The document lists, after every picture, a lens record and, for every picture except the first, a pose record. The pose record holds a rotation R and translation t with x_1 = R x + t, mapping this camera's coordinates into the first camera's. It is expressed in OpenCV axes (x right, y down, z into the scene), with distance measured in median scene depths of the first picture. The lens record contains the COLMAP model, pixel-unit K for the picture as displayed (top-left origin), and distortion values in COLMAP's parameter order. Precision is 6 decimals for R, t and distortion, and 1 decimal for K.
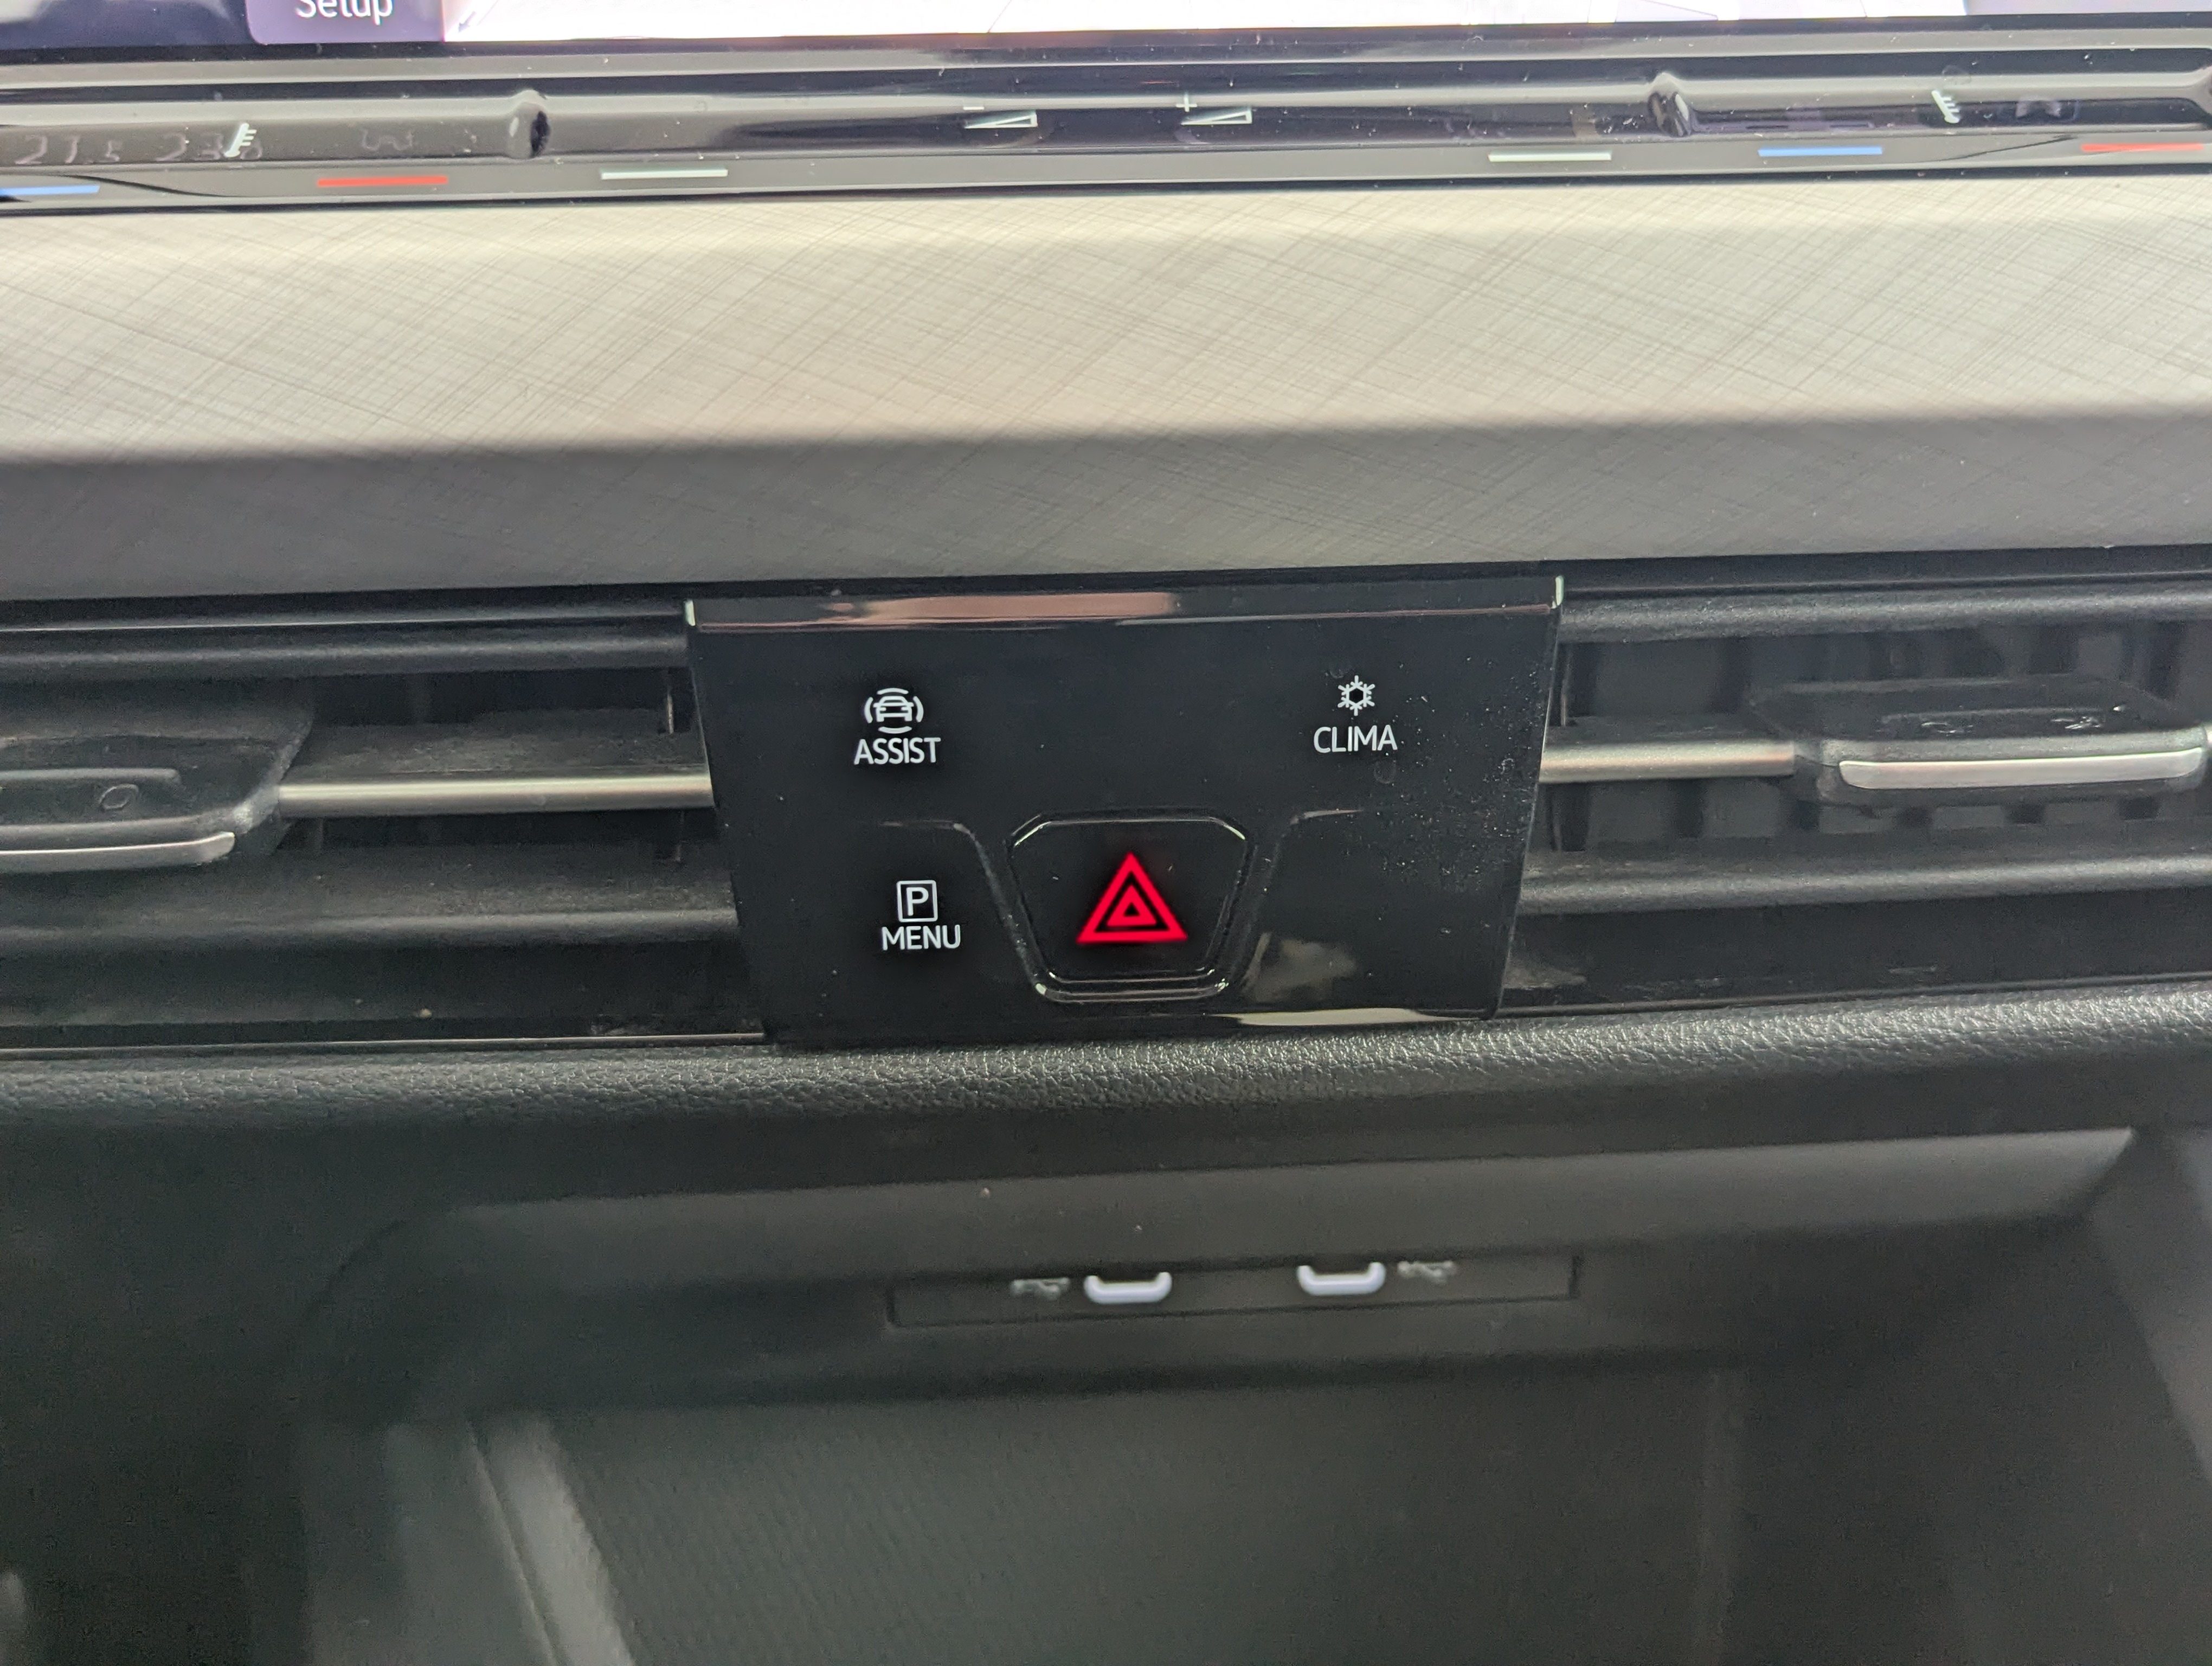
lens RADIAL K [[2015.4, 0, 1102.8], [0, 2015.4, 832.2], [0, 0, 1]] dist [0.038231, 0.000000]
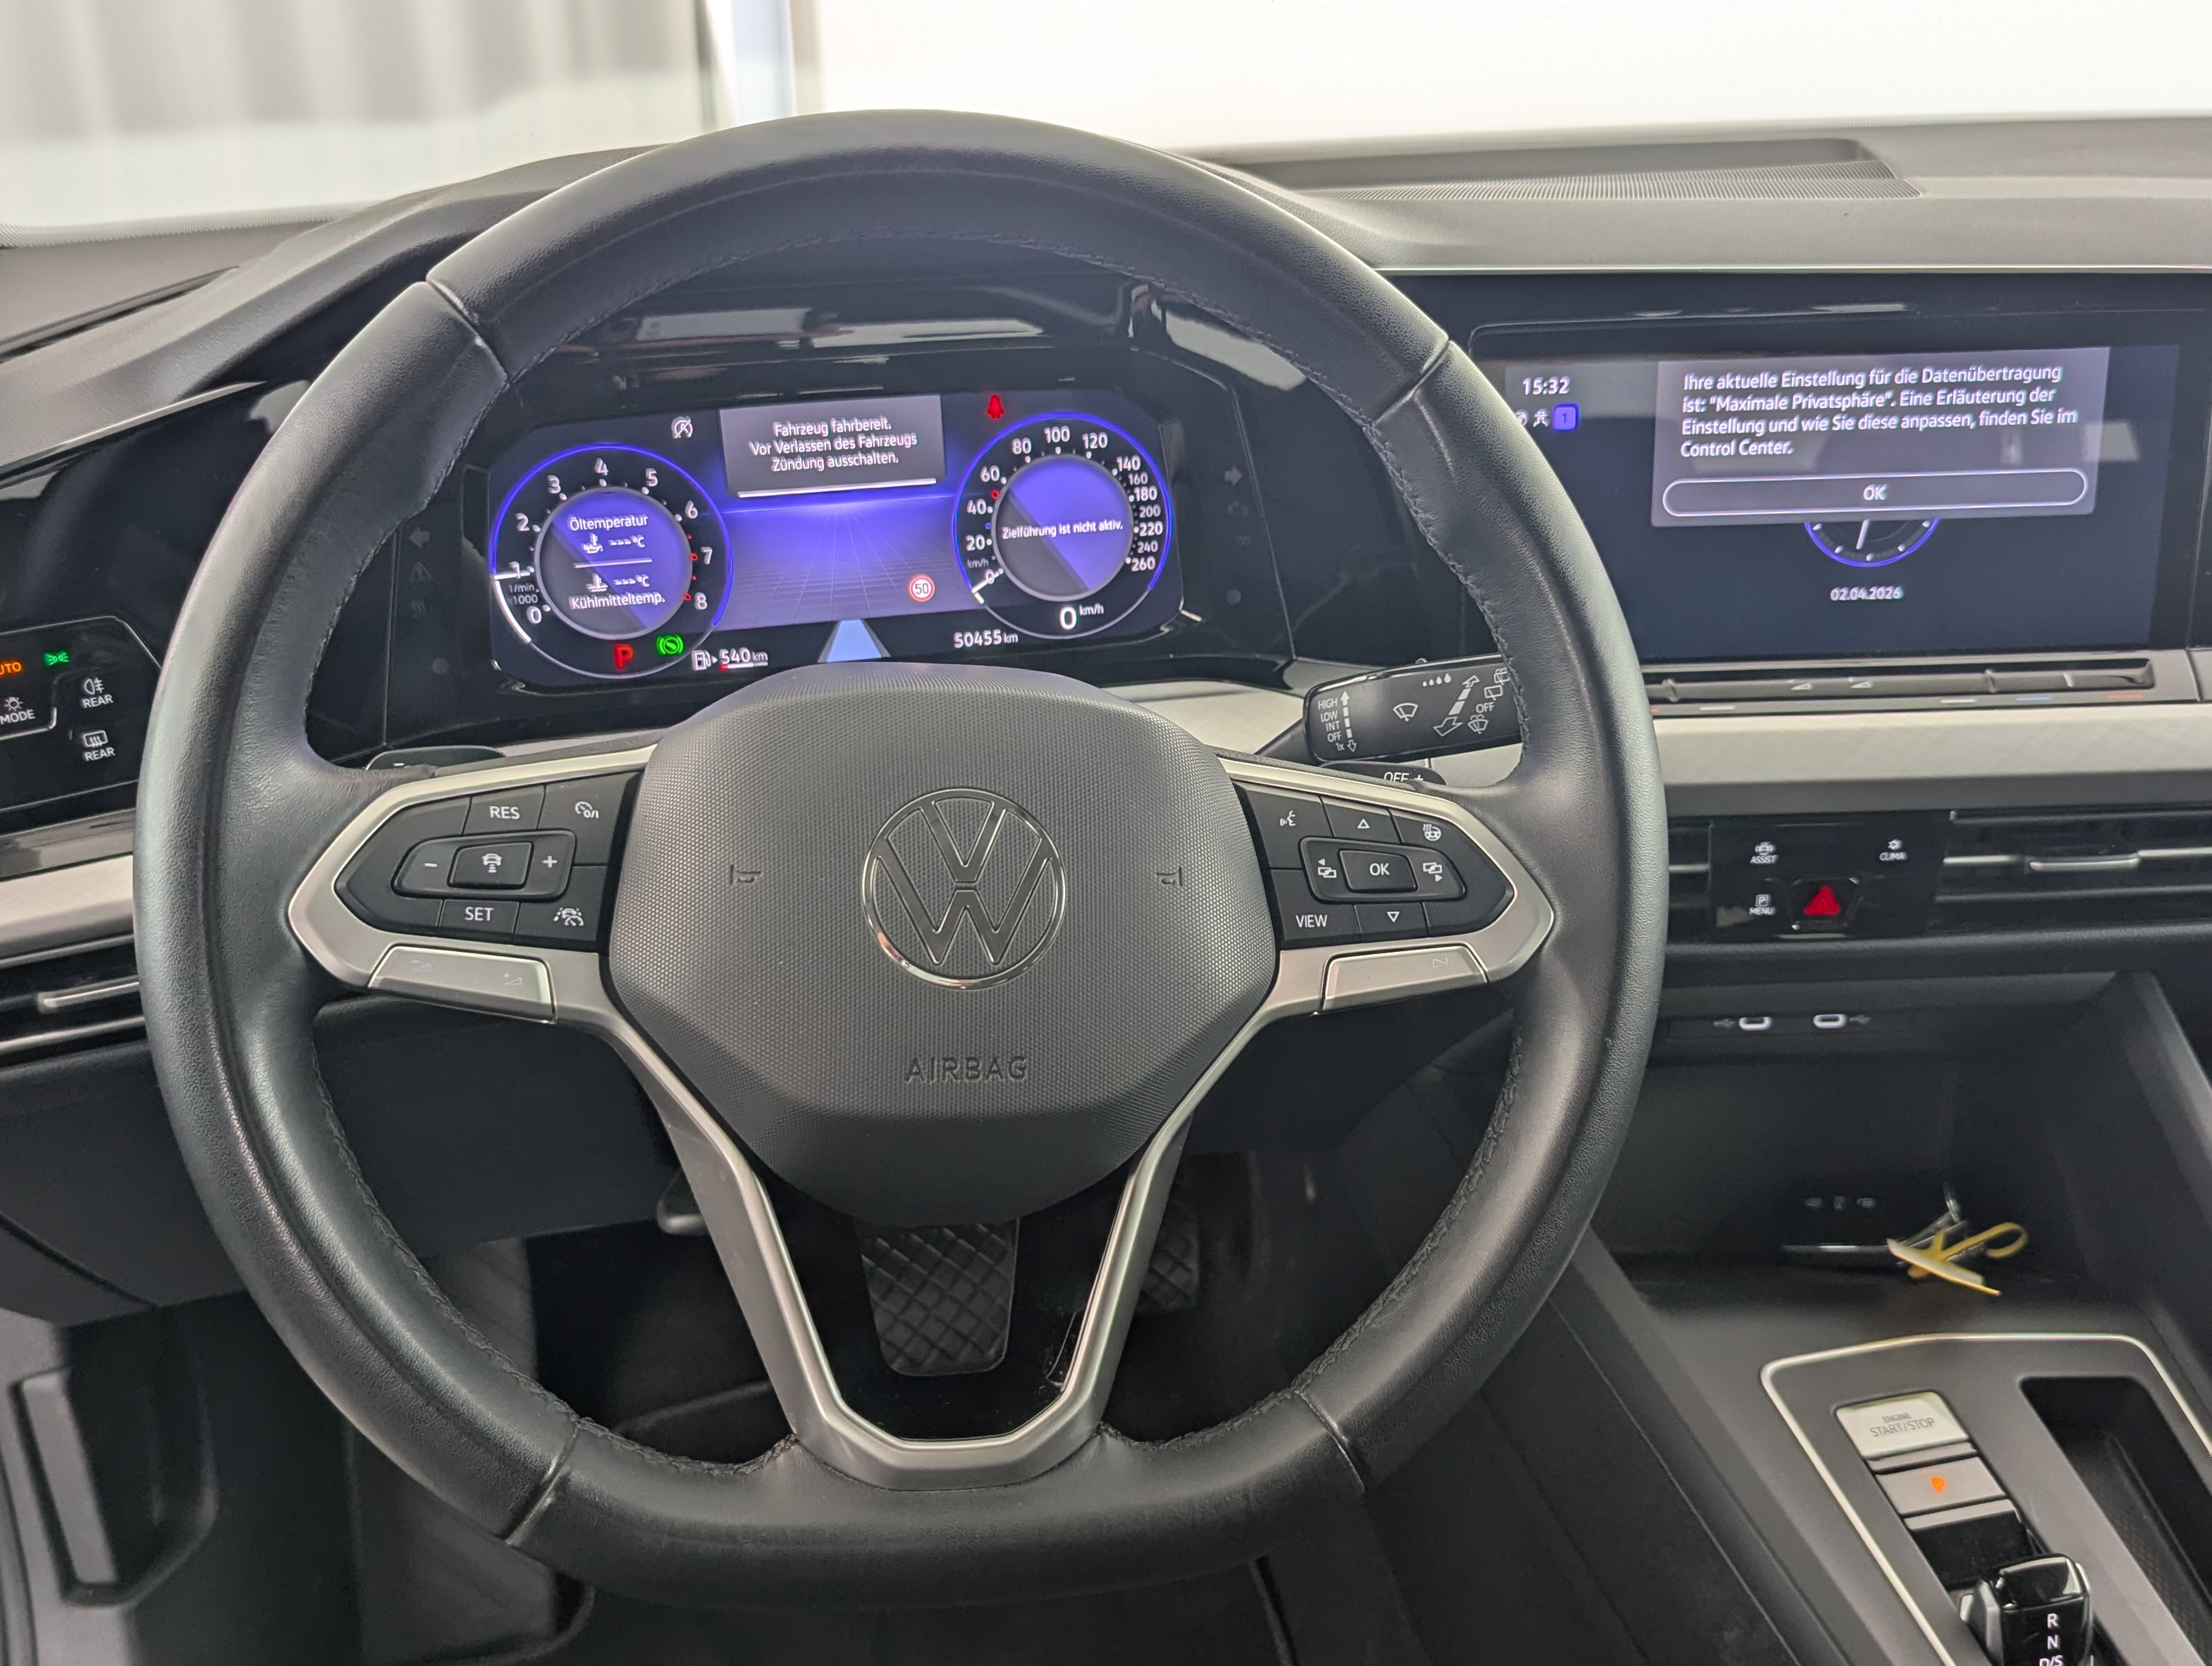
lens RADIAL K [[2015.4, 0, 1092.3], [0, 2015.4, 864.3], [0, 0, 1]] dist [0.038231, 0.000000]
pose [[0.999813, 0.007782, -0.017717, -1.231488], [-0.006284, 0.996523, 0.083077, -0.323373], [0.018302, -0.082950, 0.996386, -2.601206]]
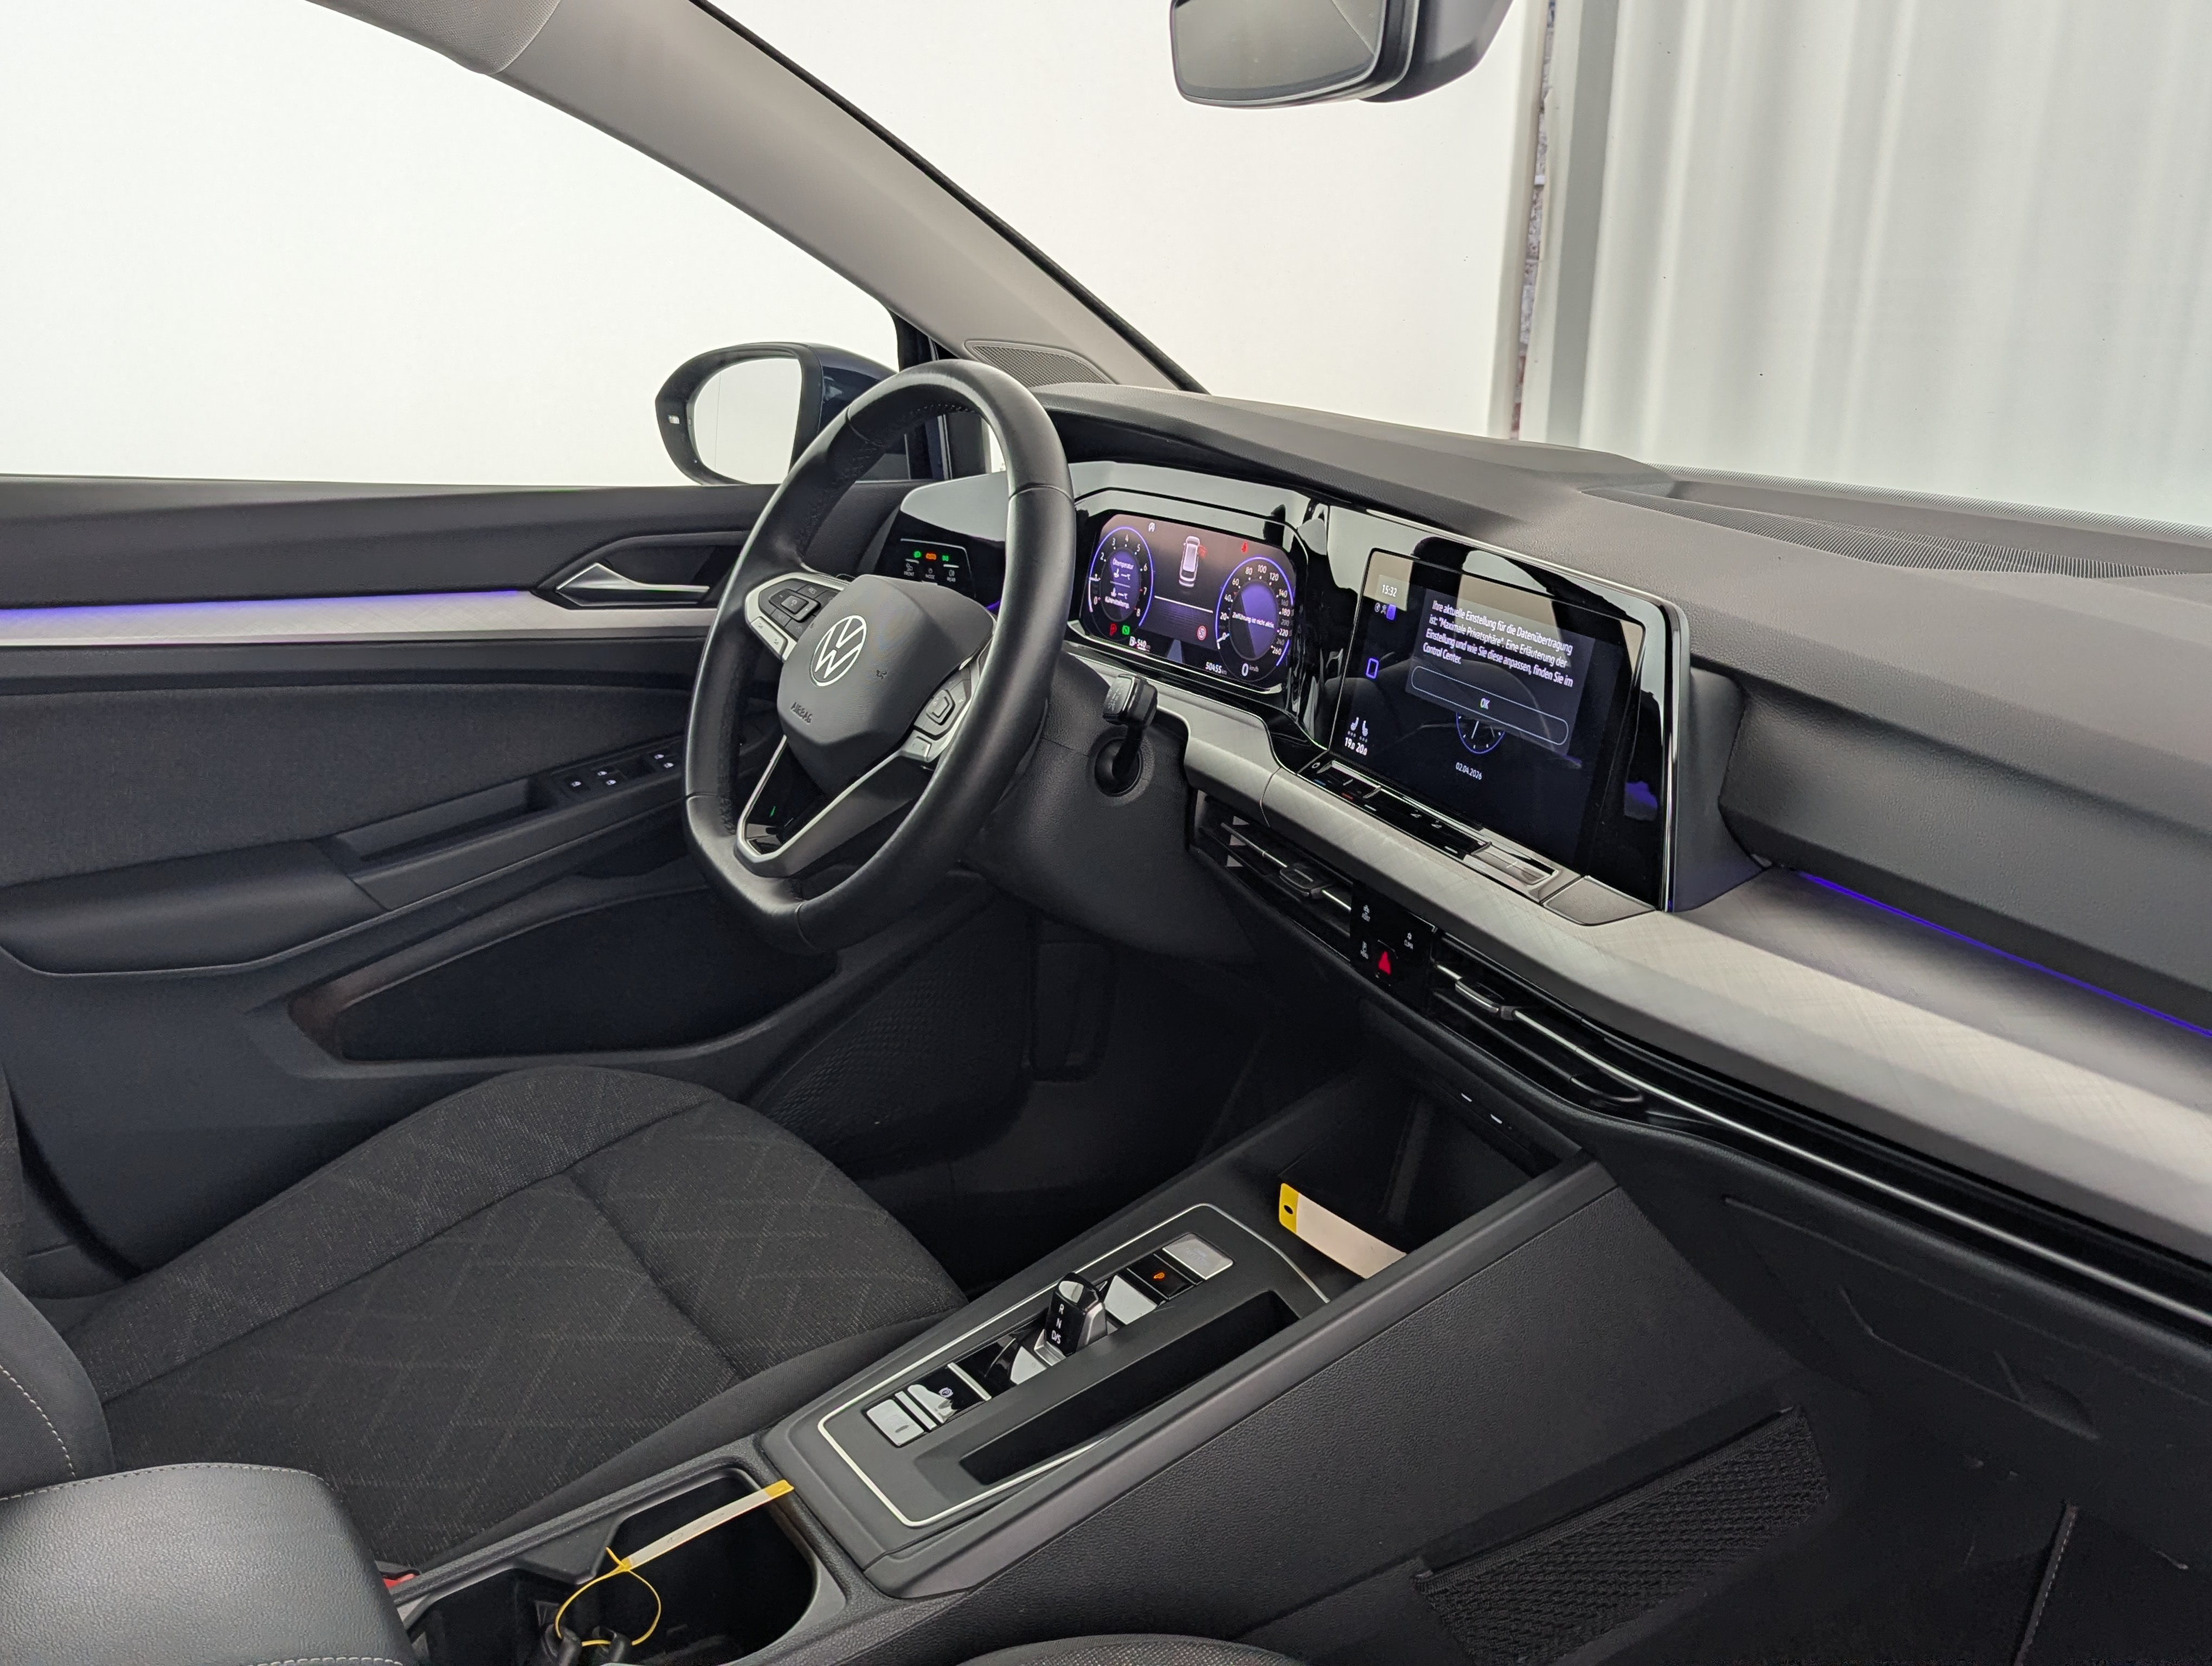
lens RADIAL K [[2015.4, 0, 1098.0], [0, 2015.4, 846.0], [0, 0, 1]] dist [0.038231, 0.000000]
pose [[0.309611, 0.288424, -0.906064, 4.478763], [-0.364677, 0.916039, 0.166985, -0.847669], [0.878153, 0.278720, 0.388797, -1.736723]]
